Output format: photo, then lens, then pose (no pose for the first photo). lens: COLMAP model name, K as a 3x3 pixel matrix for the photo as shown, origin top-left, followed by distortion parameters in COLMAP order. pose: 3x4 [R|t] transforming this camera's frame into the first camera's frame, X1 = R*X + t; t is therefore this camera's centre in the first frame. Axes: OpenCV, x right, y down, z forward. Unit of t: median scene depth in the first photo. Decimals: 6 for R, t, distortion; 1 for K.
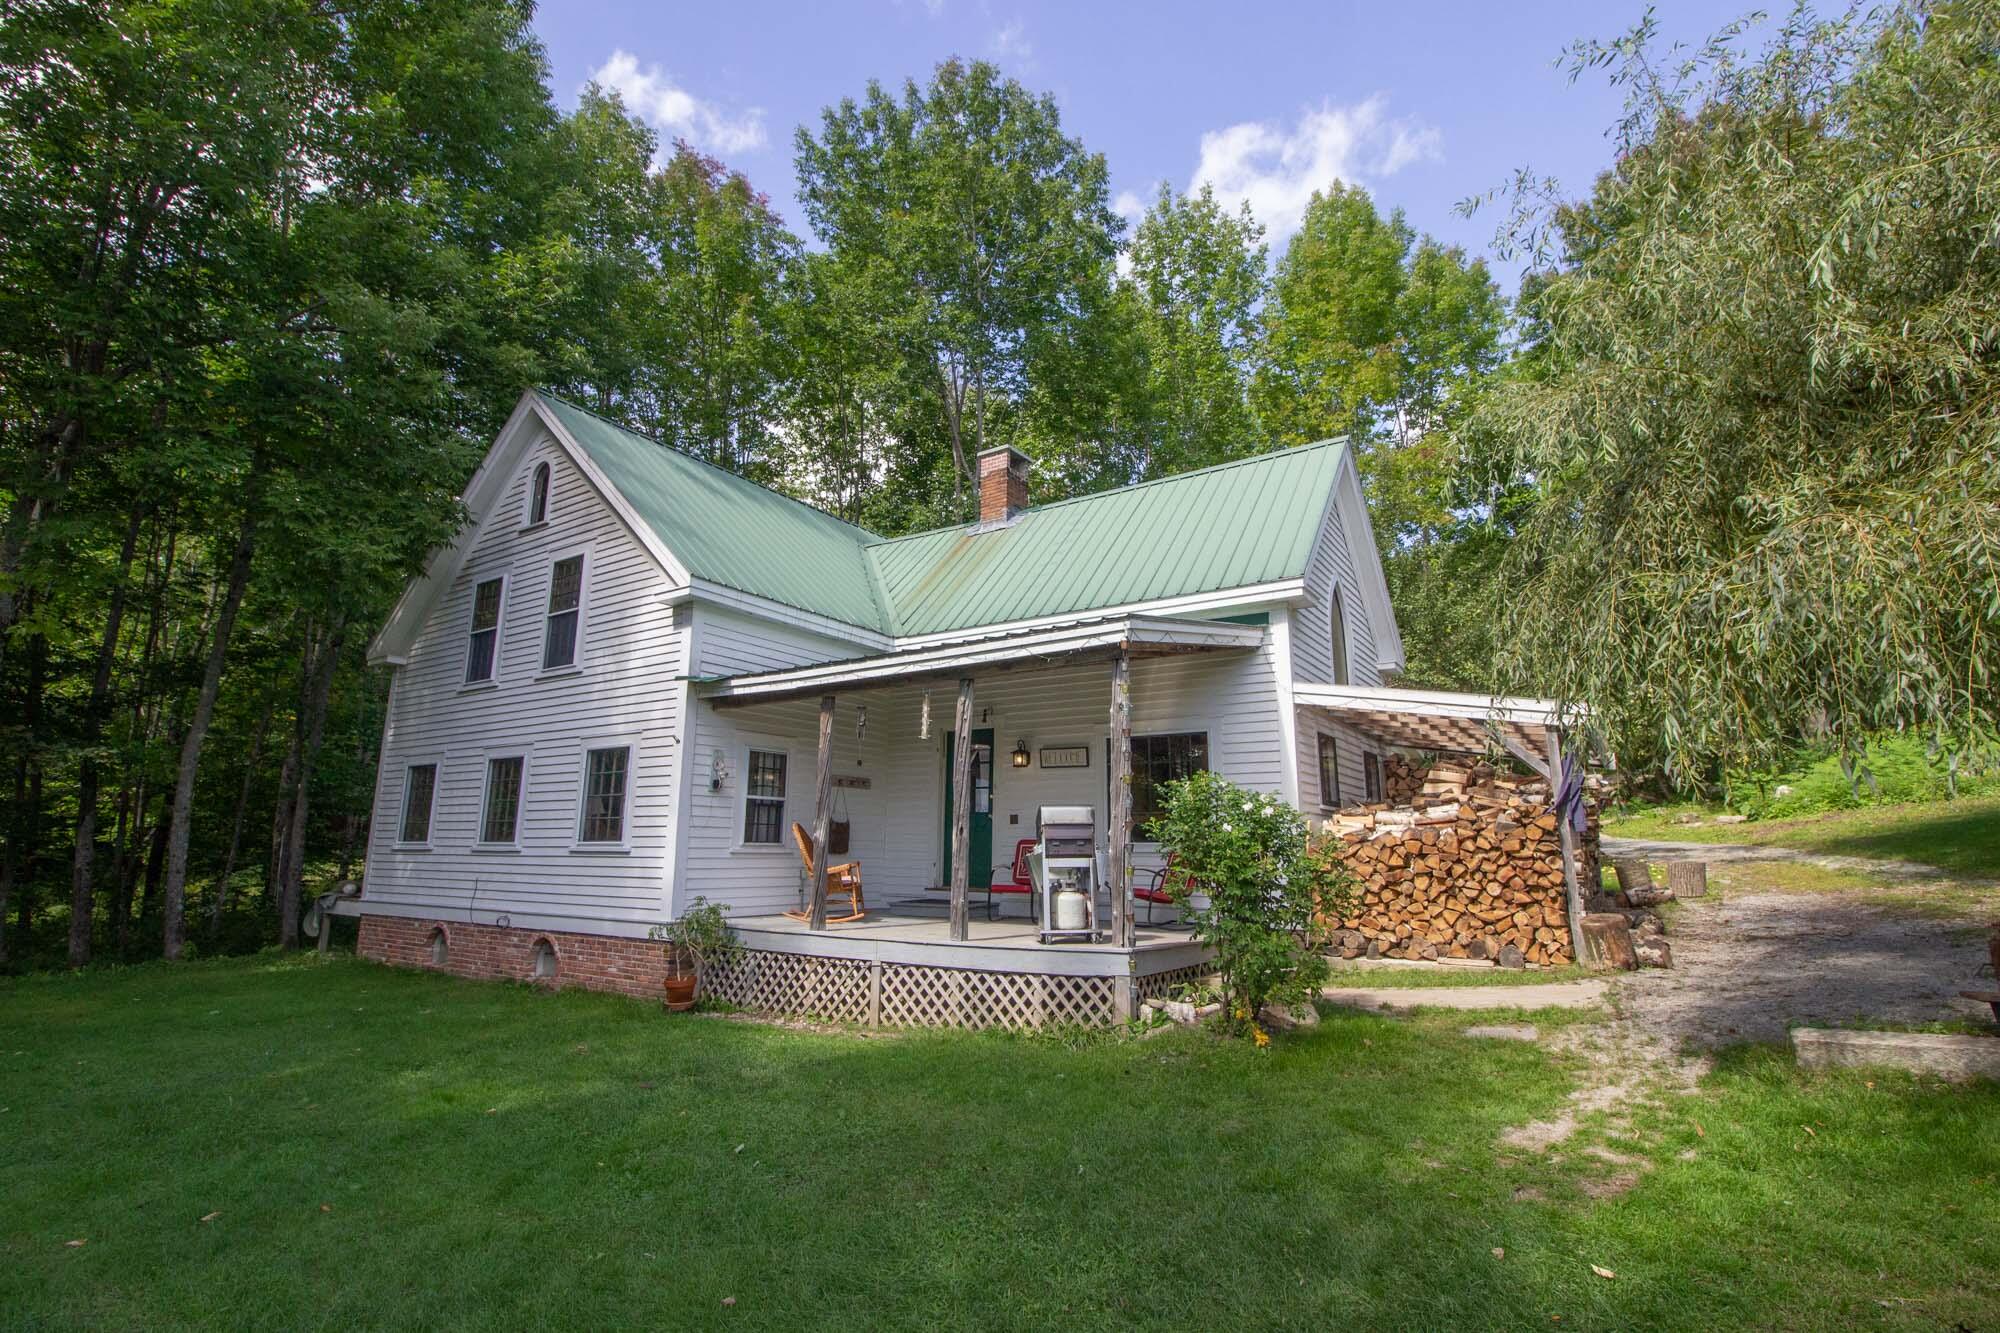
lens RADIAL K [[932.4, 0, 989.9], [0, 932.4, 647.7], [0, 0, 1]] dist [0.001141, -0.012429]
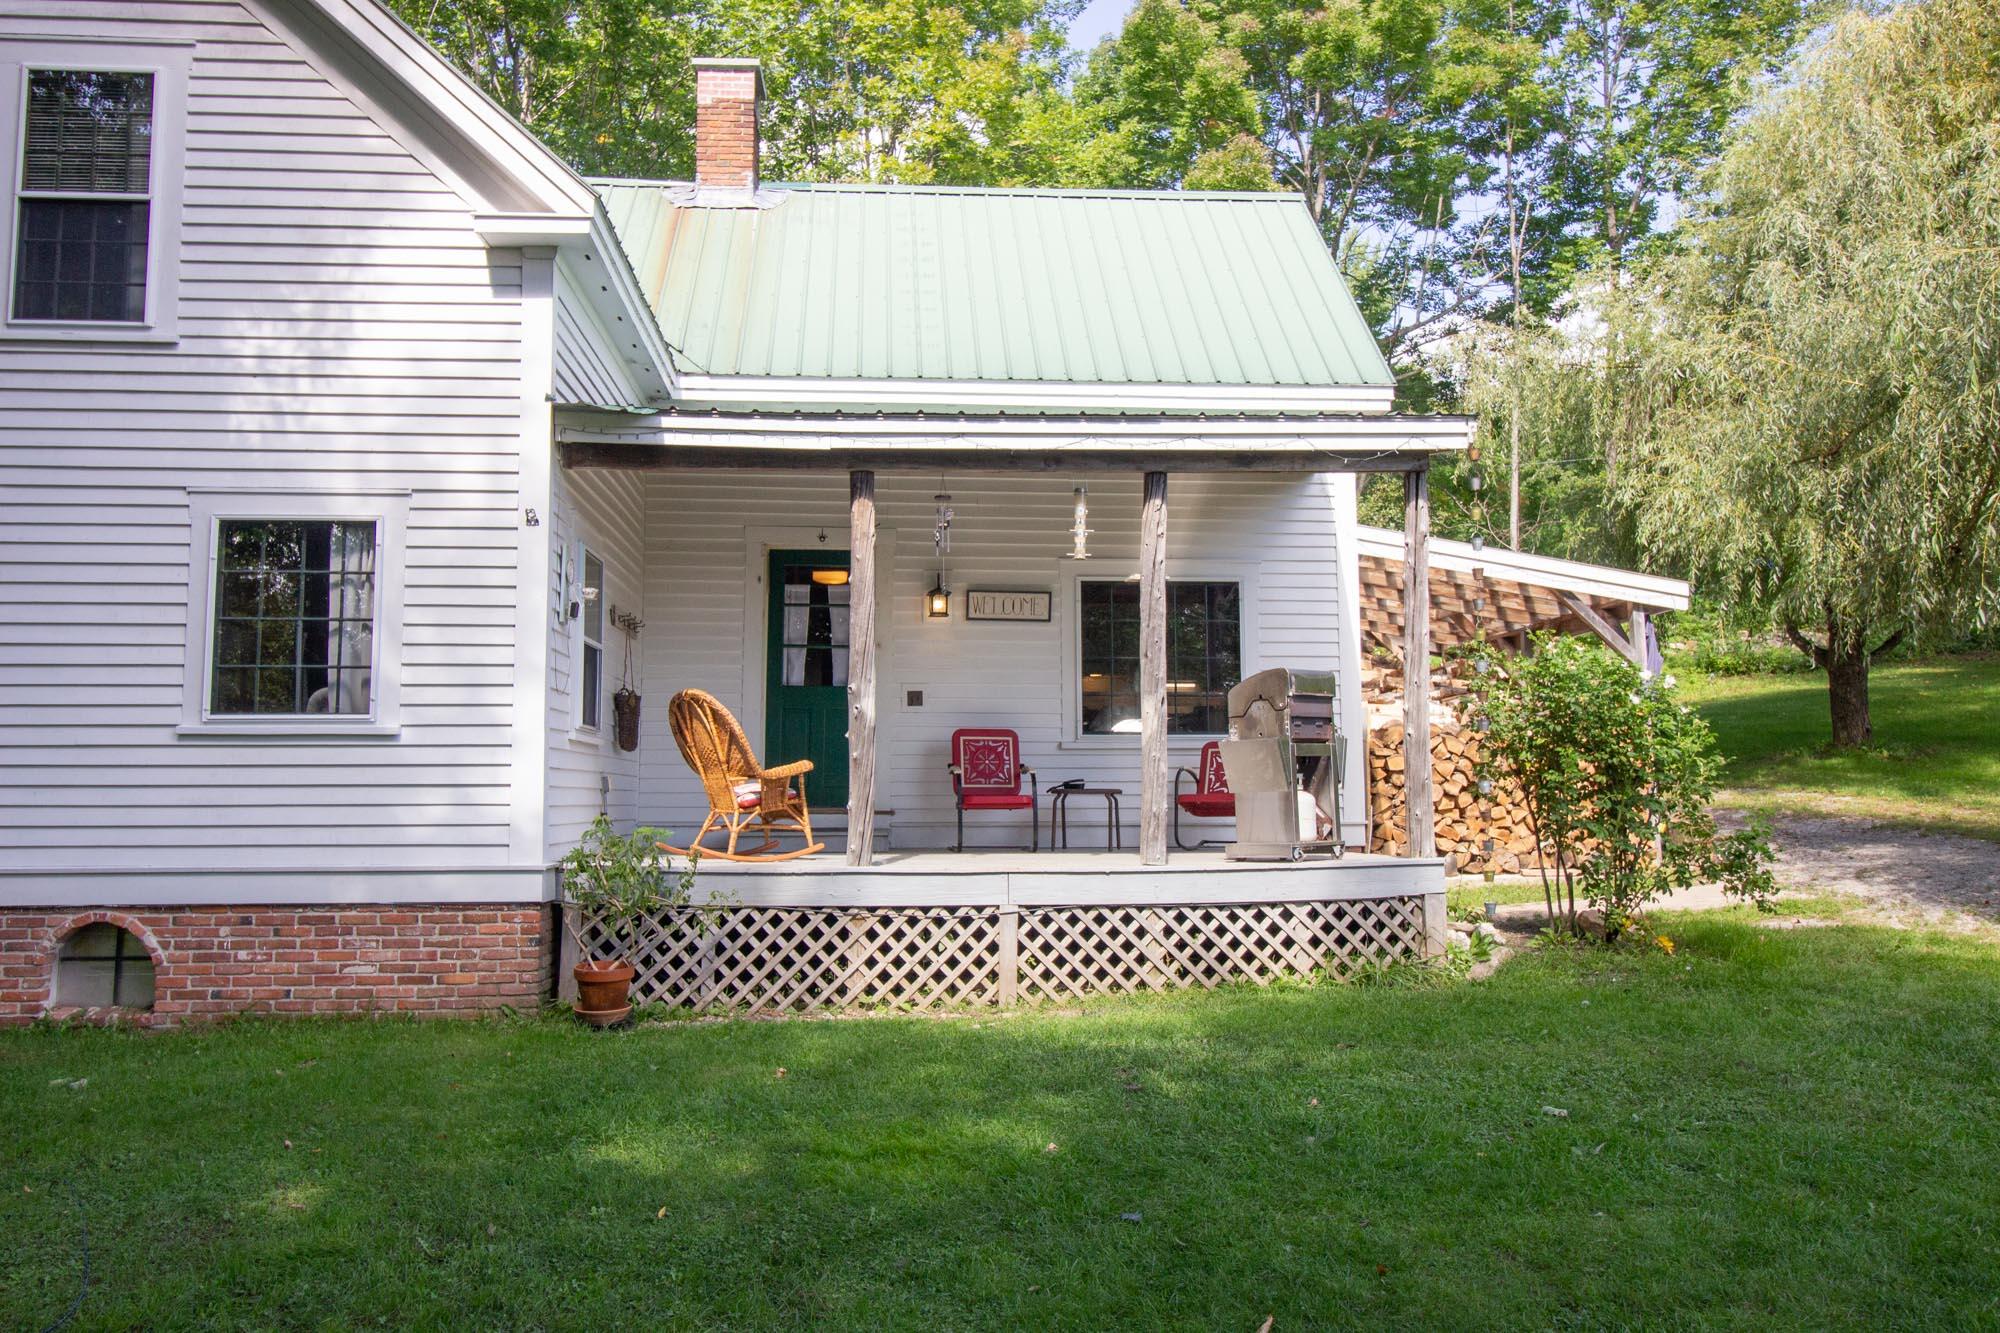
lens RADIAL K [[1556.7, 0, 997.1], [0, 1556.7, 623.2], [0, 0, 1]] dist [0.006393, -0.000449]
pose [[0.790678, 0.060420, 0.609243, -0.671280], [-0.123719, 0.990357, 0.062347, 0.073813], [-0.599601, -0.124671, 0.790529, 0.176846]]
